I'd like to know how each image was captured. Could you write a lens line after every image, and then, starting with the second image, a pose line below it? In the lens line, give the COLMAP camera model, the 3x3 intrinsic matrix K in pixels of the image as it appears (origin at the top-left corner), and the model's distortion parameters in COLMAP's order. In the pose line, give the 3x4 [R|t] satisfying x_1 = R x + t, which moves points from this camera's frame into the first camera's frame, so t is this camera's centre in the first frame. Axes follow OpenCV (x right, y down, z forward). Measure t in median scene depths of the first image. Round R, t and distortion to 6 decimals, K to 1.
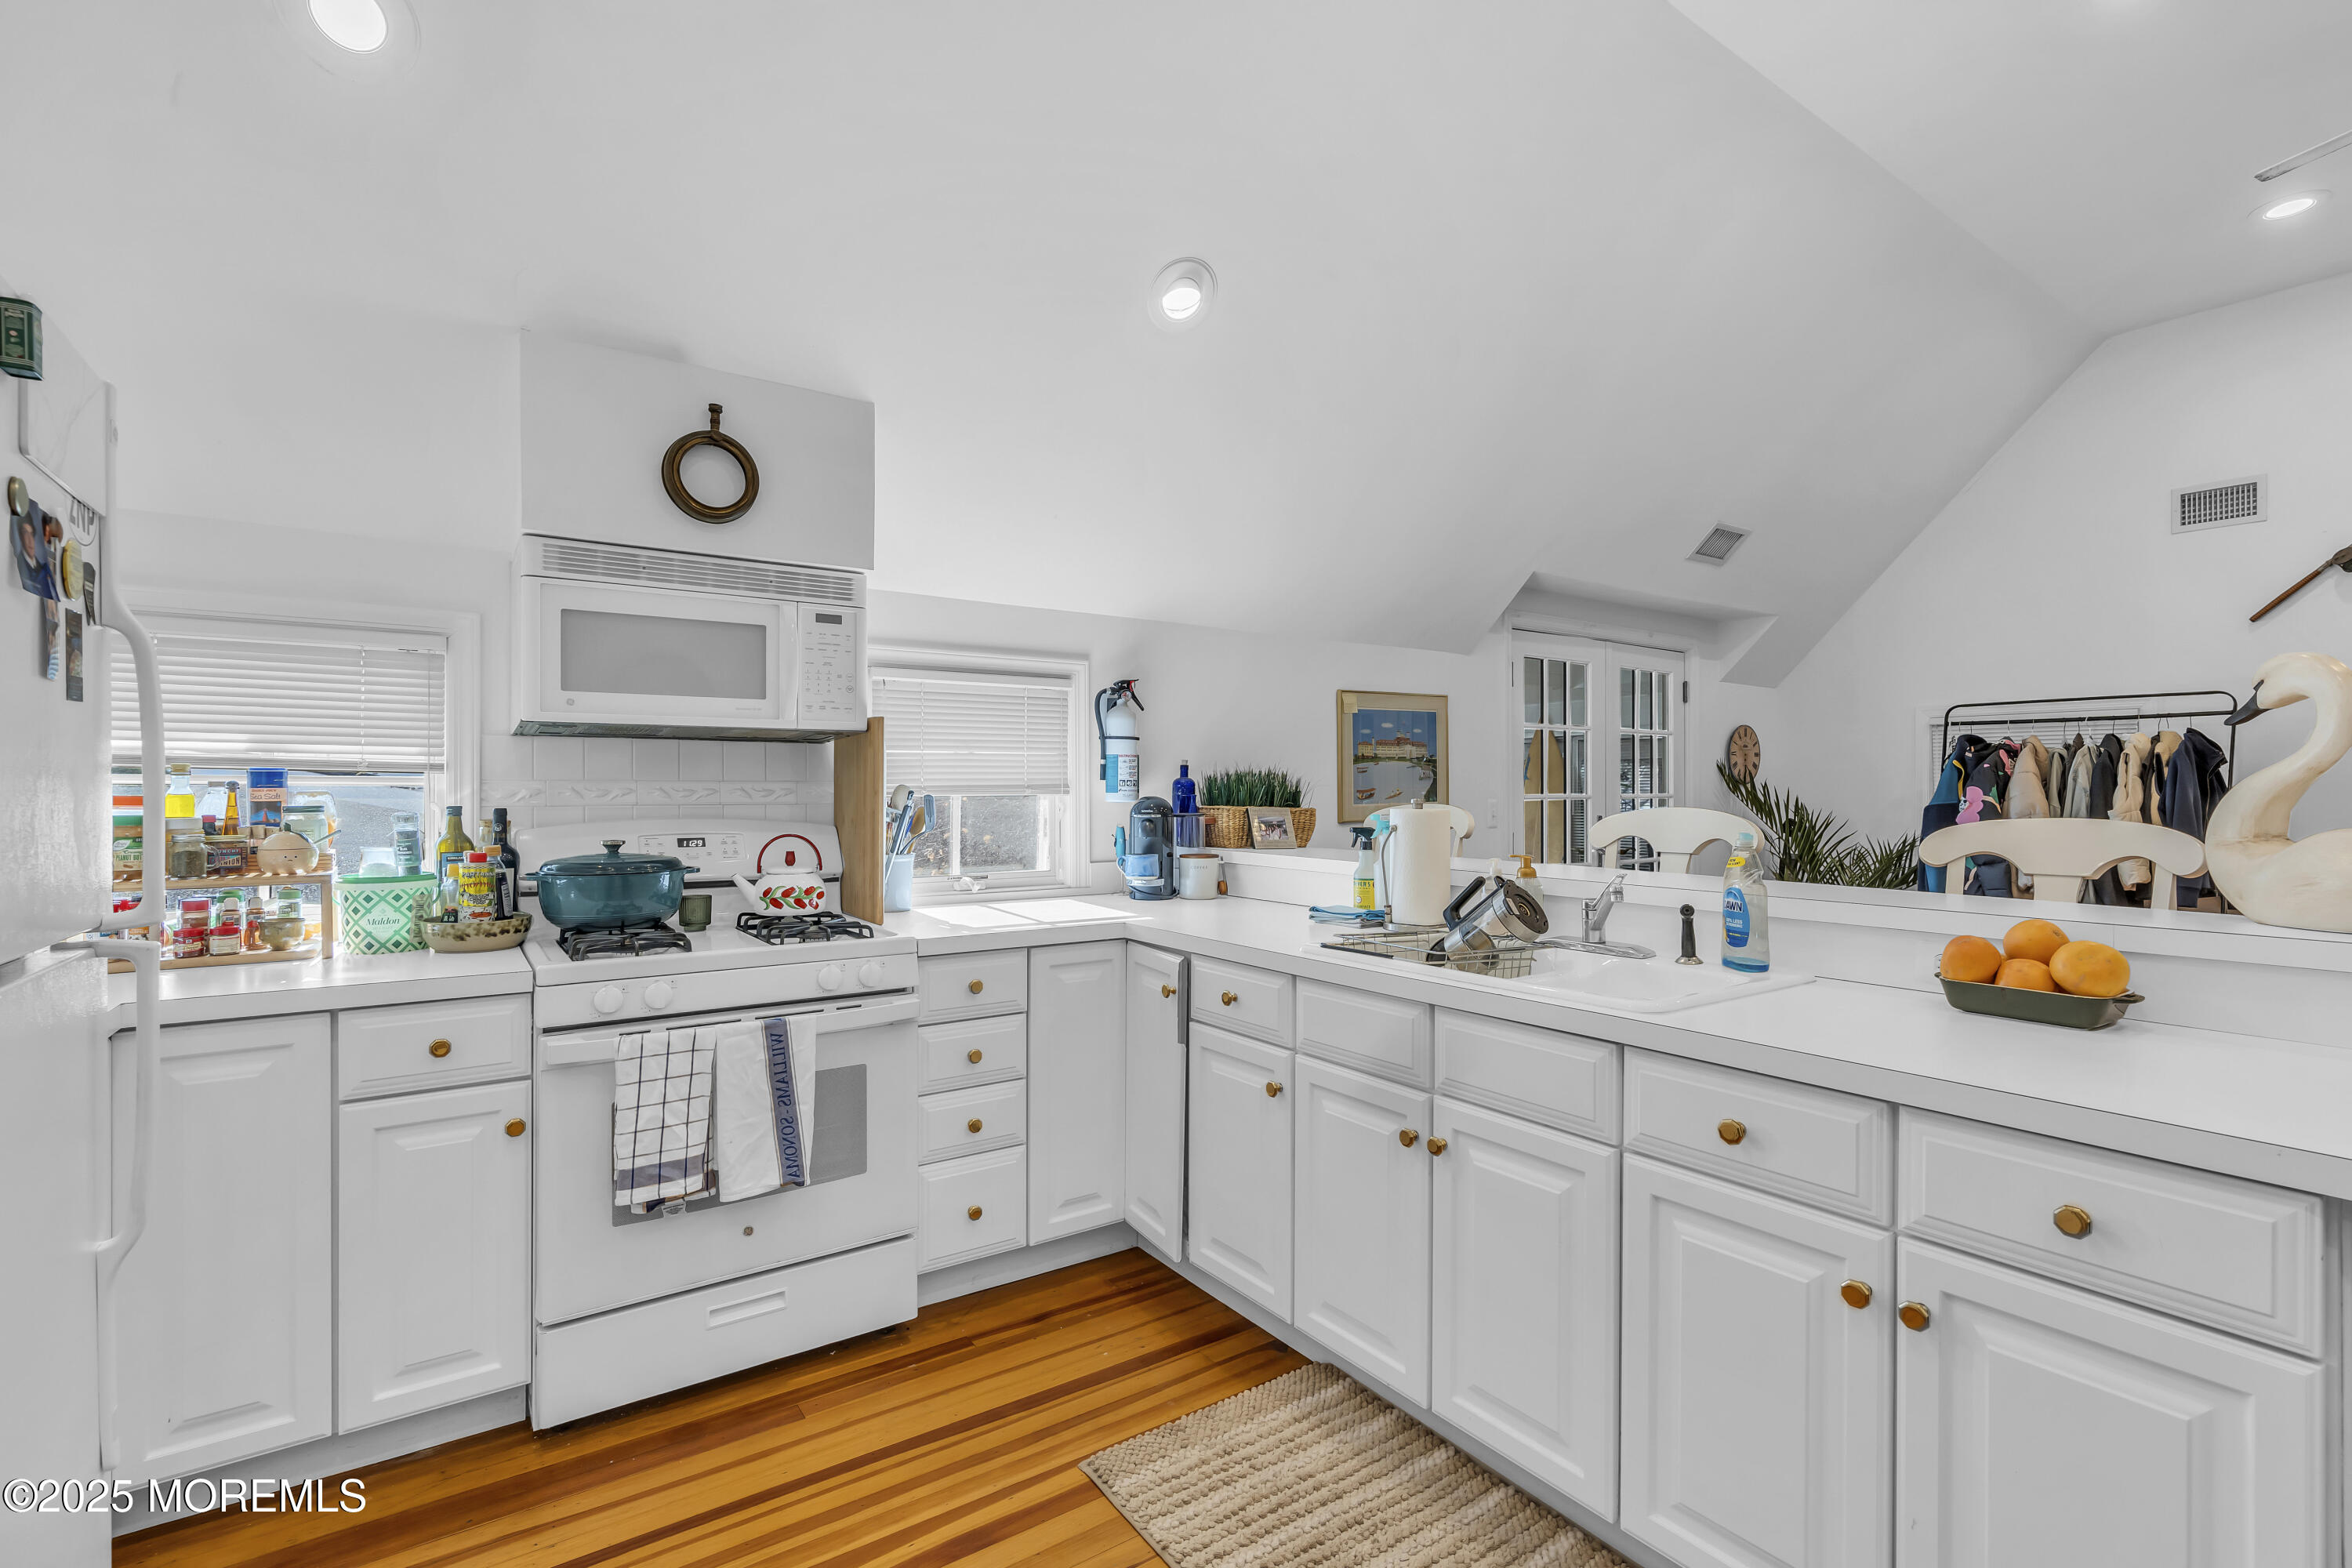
lens RADIAL K [[1075.6, 0, 1177.2], [0, 1075.6, 785.1], [0, 0, 1]] dist [-0.010088, 0.004328]
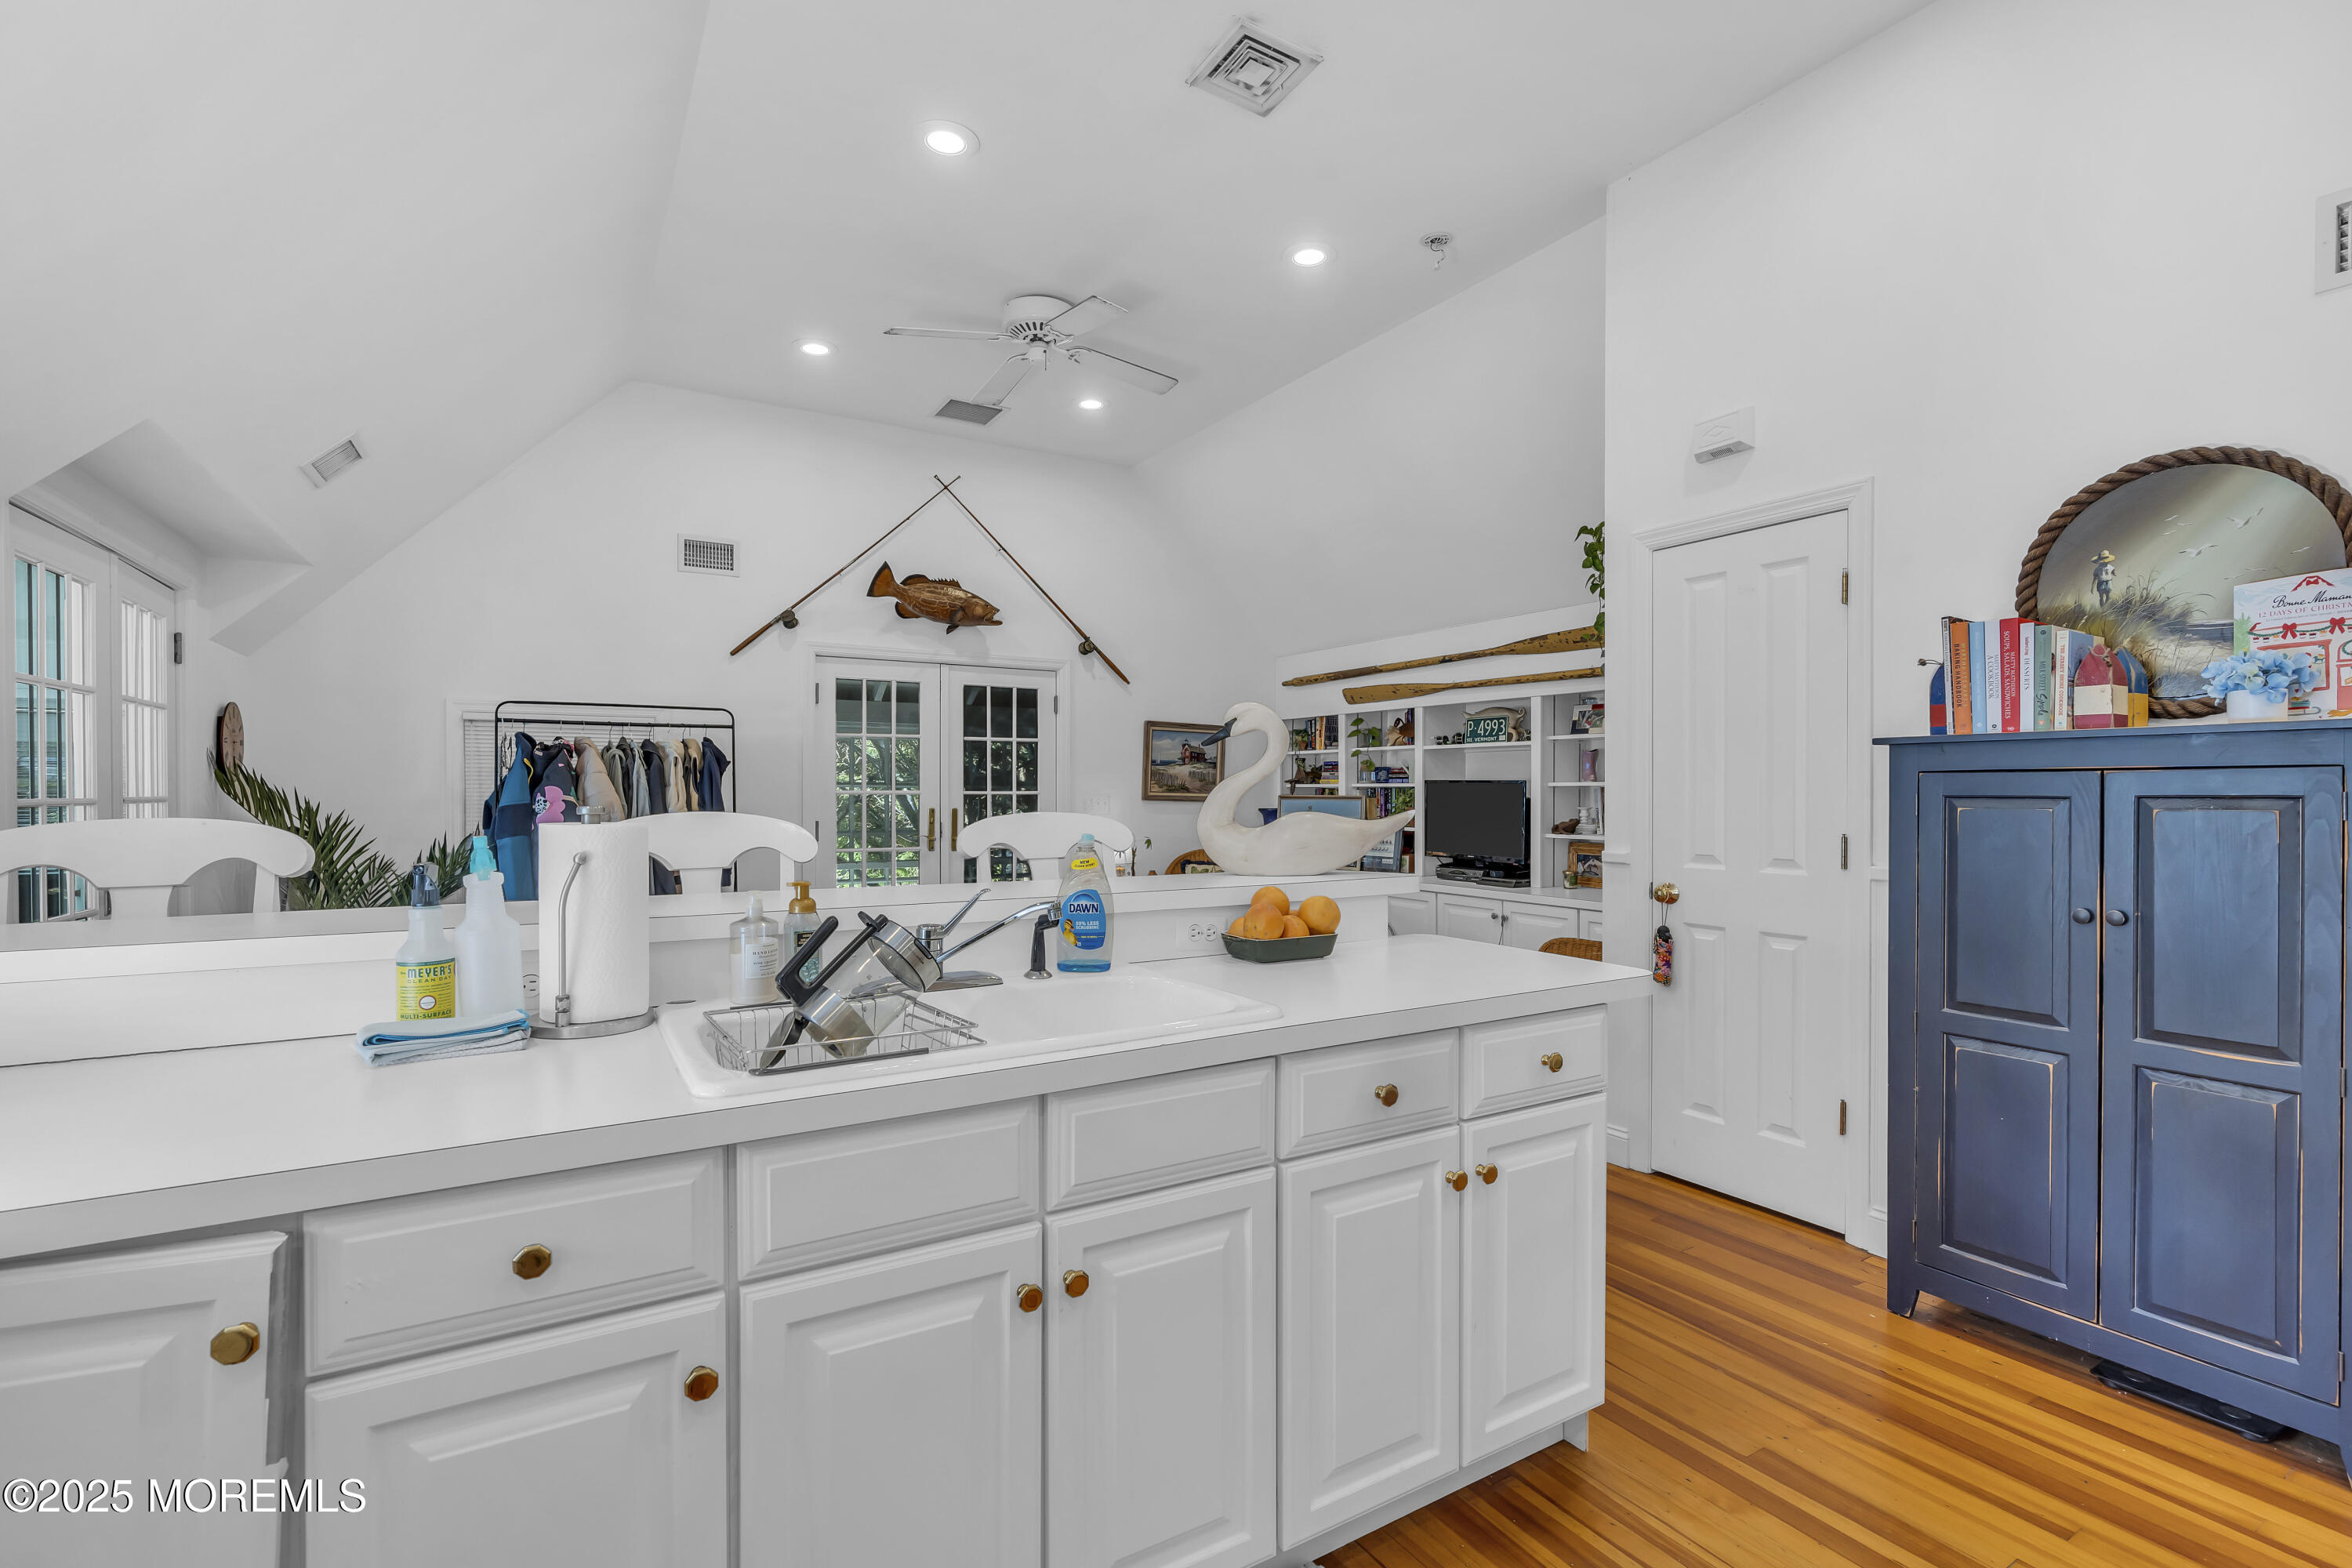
lens RADIAL K [[1075.6, 0, 1176.5], [0, 1075.6, 786.8], [0, 0, 1]] dist [-0.010088, 0.004328]
pose [[0.067126, -0.000658, 0.997744, -0.226438], [-0.001207, 0.999999, 0.000740, -0.000180], [-0.997744, -0.001254, 0.067125, 0.418783]]
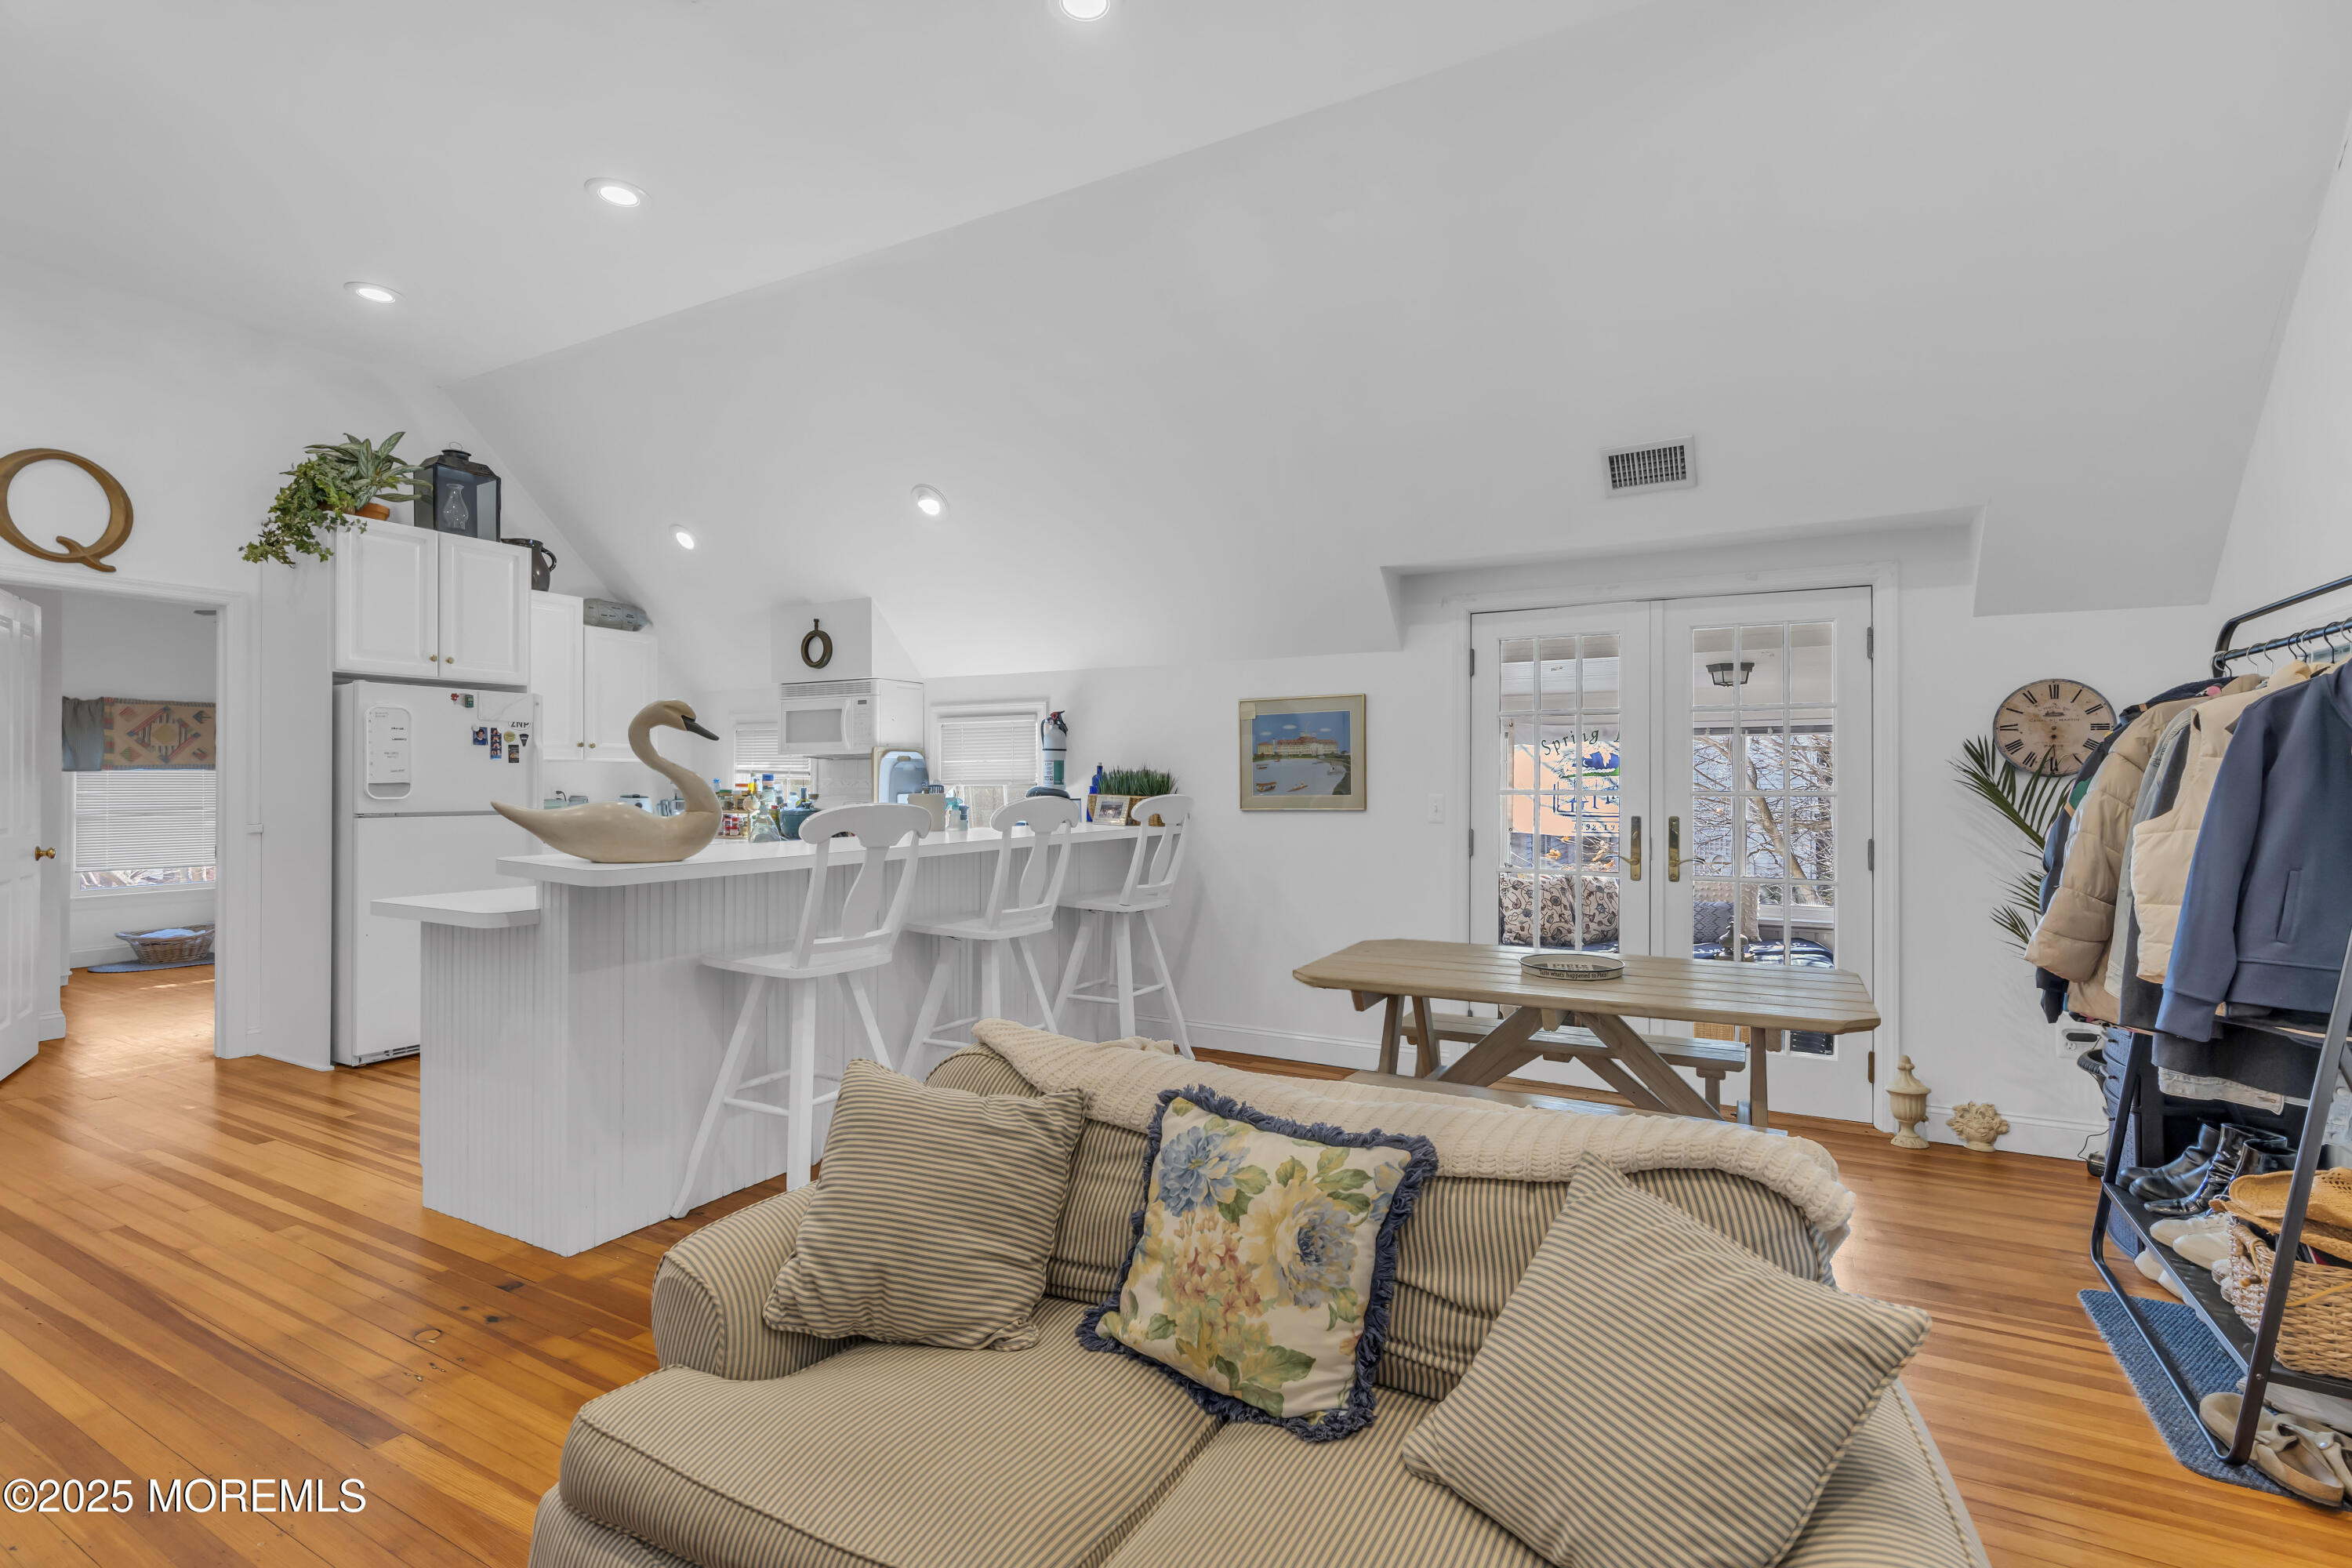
lens RADIAL K [[1075.6, 0, 1182.5], [0, 1075.6, 783.6], [0, 0, 1]] dist [-0.010088, 0.004328]
pose [[0.431637, -0.001597, -0.902046, 1.193421], [-0.002462, 0.999993, -0.002948, 0.008247], [0.902044, 0.003493, 0.431630, 0.410942]]
